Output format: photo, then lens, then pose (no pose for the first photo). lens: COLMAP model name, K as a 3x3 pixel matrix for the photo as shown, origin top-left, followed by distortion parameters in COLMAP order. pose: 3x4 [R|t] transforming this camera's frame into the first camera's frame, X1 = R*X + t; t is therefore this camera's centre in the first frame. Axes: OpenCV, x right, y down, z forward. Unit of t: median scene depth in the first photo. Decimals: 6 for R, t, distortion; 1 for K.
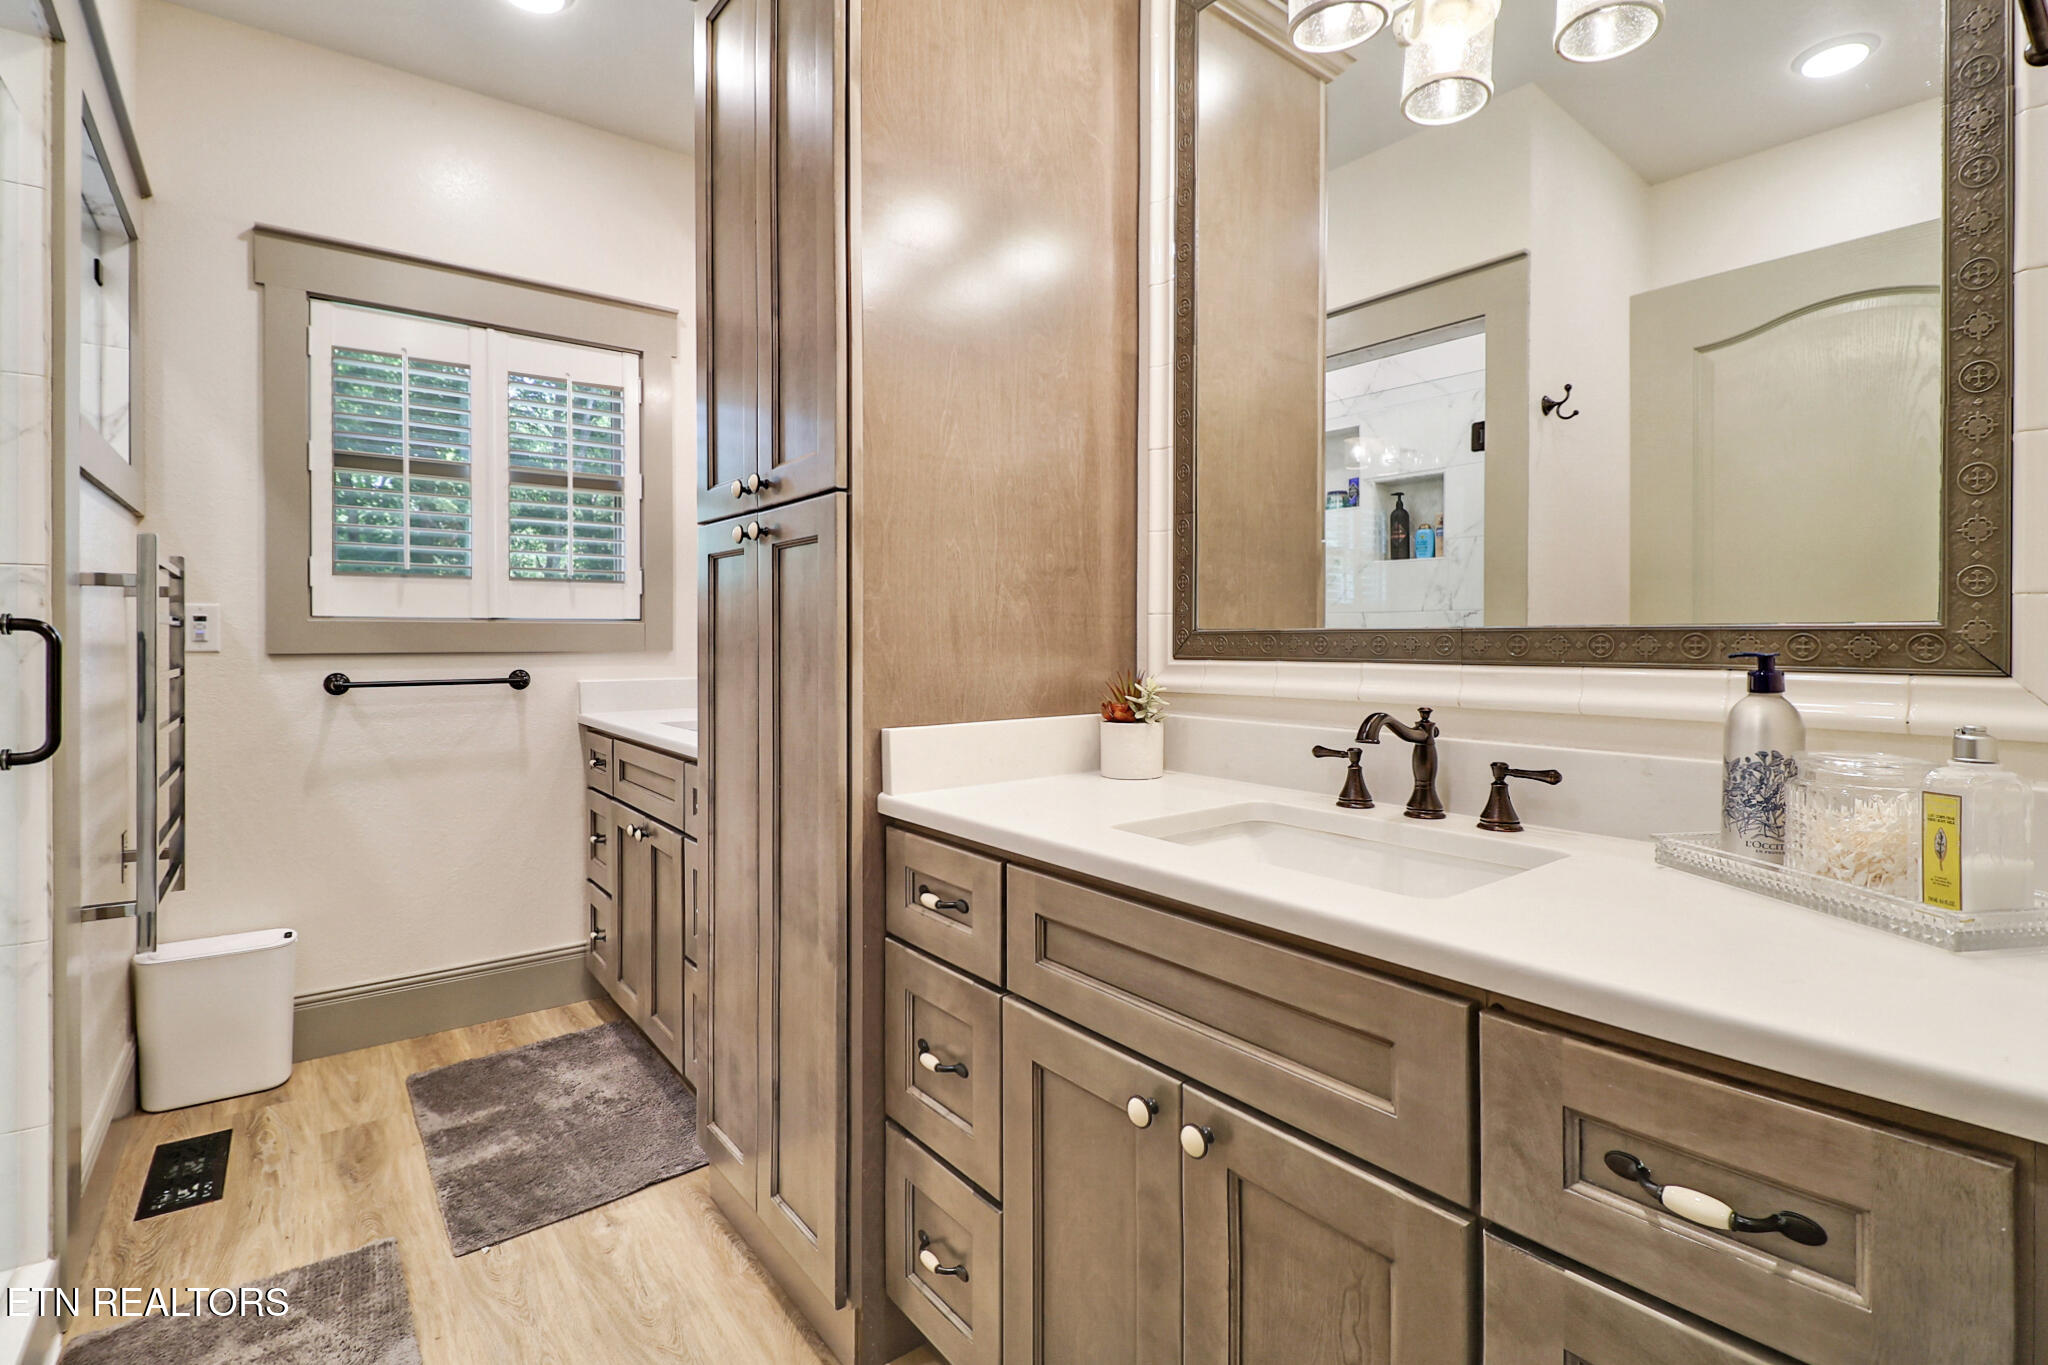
lens RADIAL K [[942.5, 0, 1015.6], [0, 942.5, 653.6], [0, 0, 1]] dist [0.001455, -0.011950]
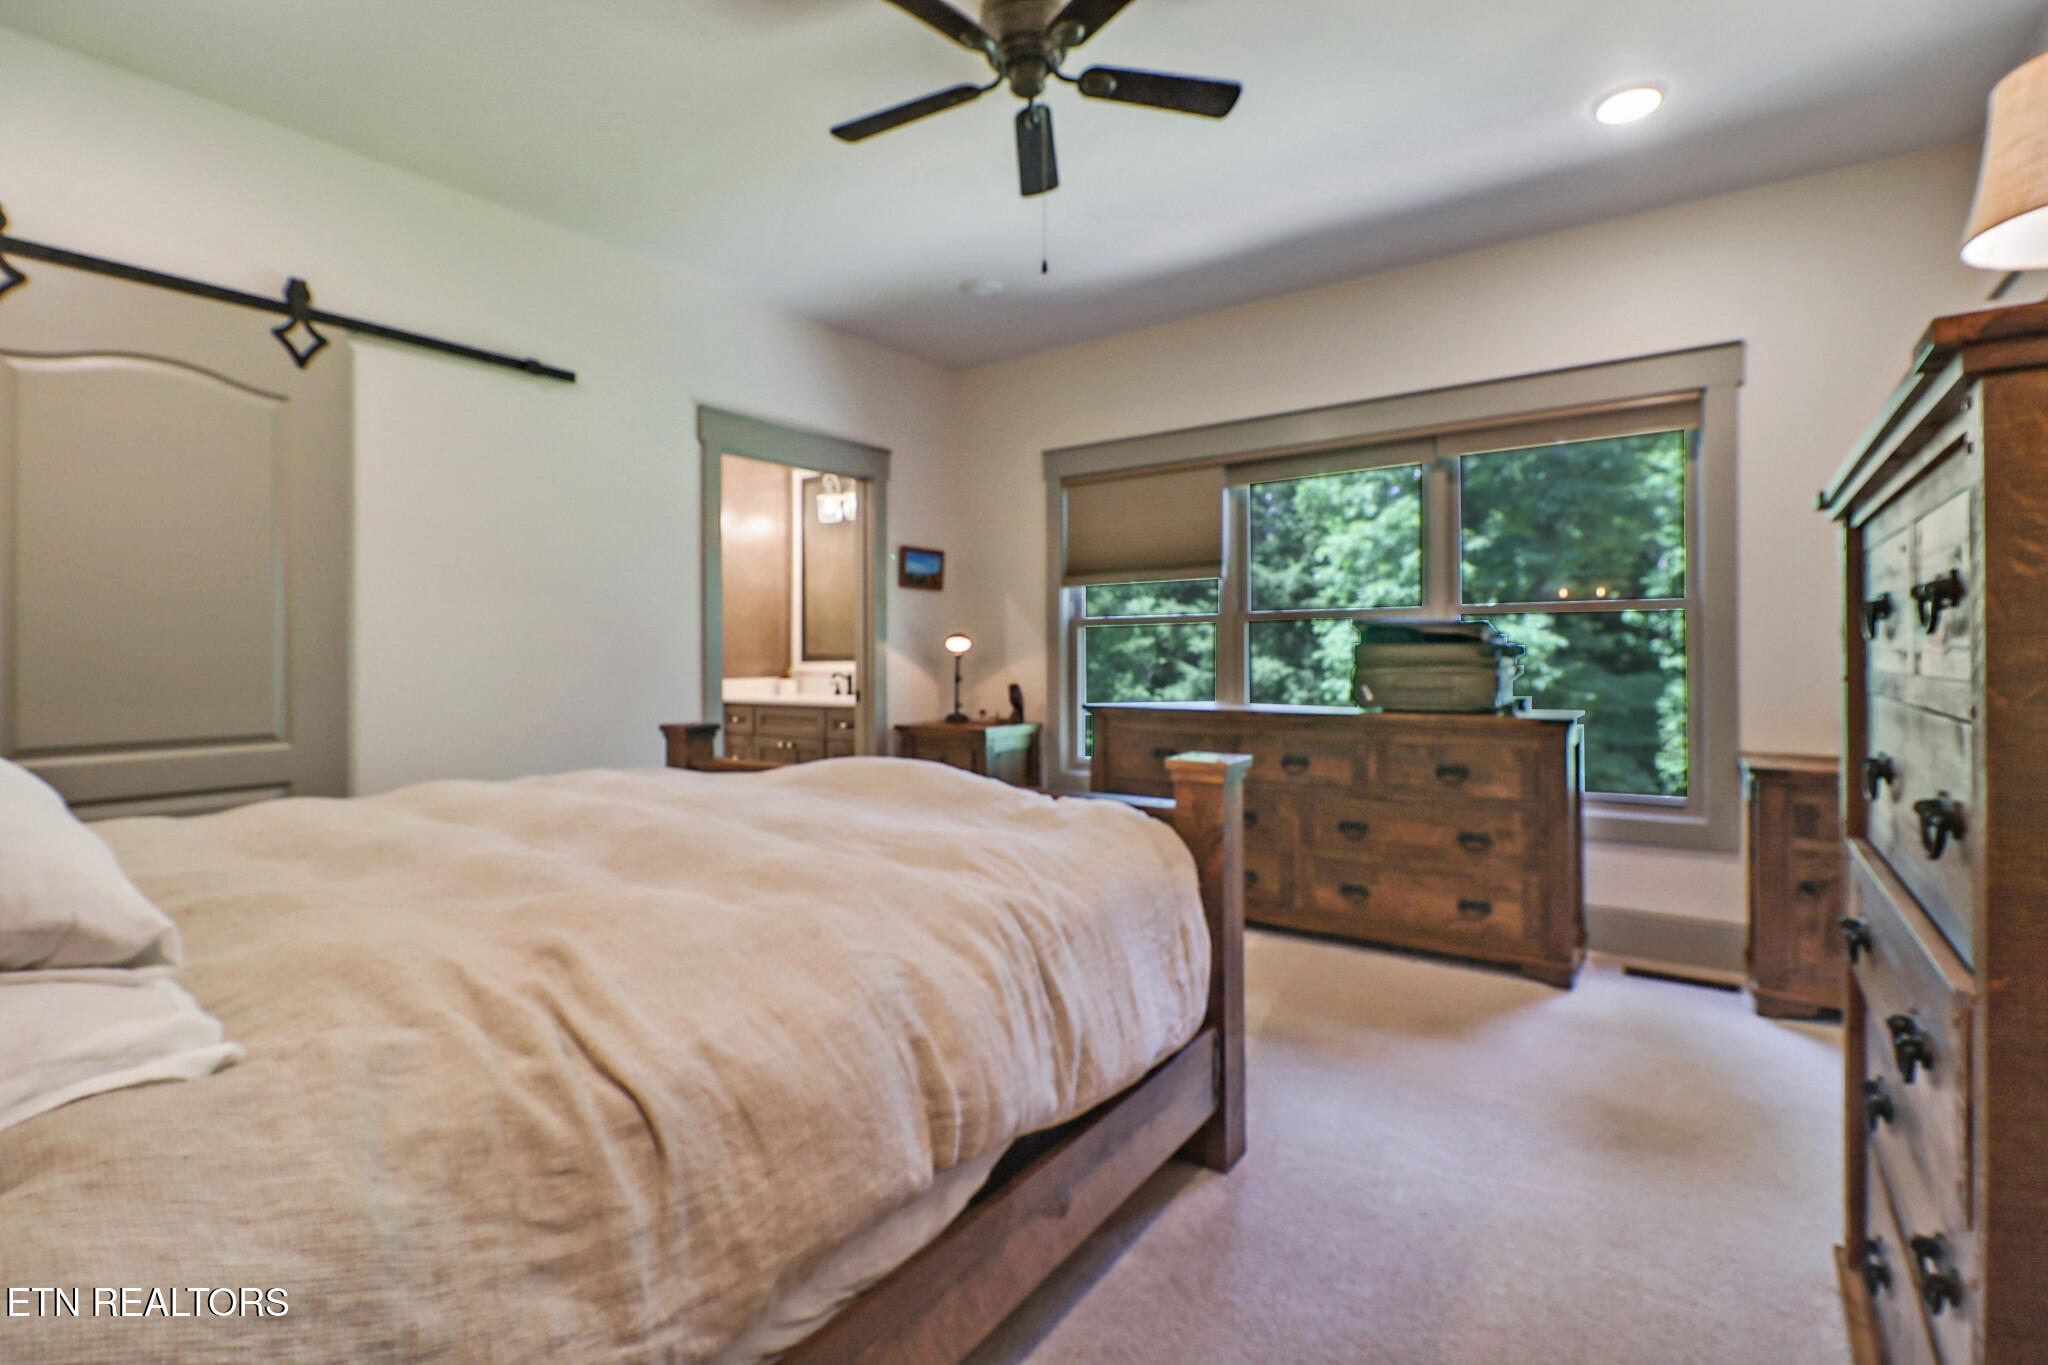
lens RADIAL K [[942.5, 0, 1015.6], [0, 942.5, 653.6], [0, 0, 1]] dist [0.001455, -0.011950]
pose [[0.959835, -0.006127, 0.280498, -0.056140], [0.011074, 0.999810, -0.016054, 0.042457], [-0.280346, 0.018515, 0.959720, -2.791373]]
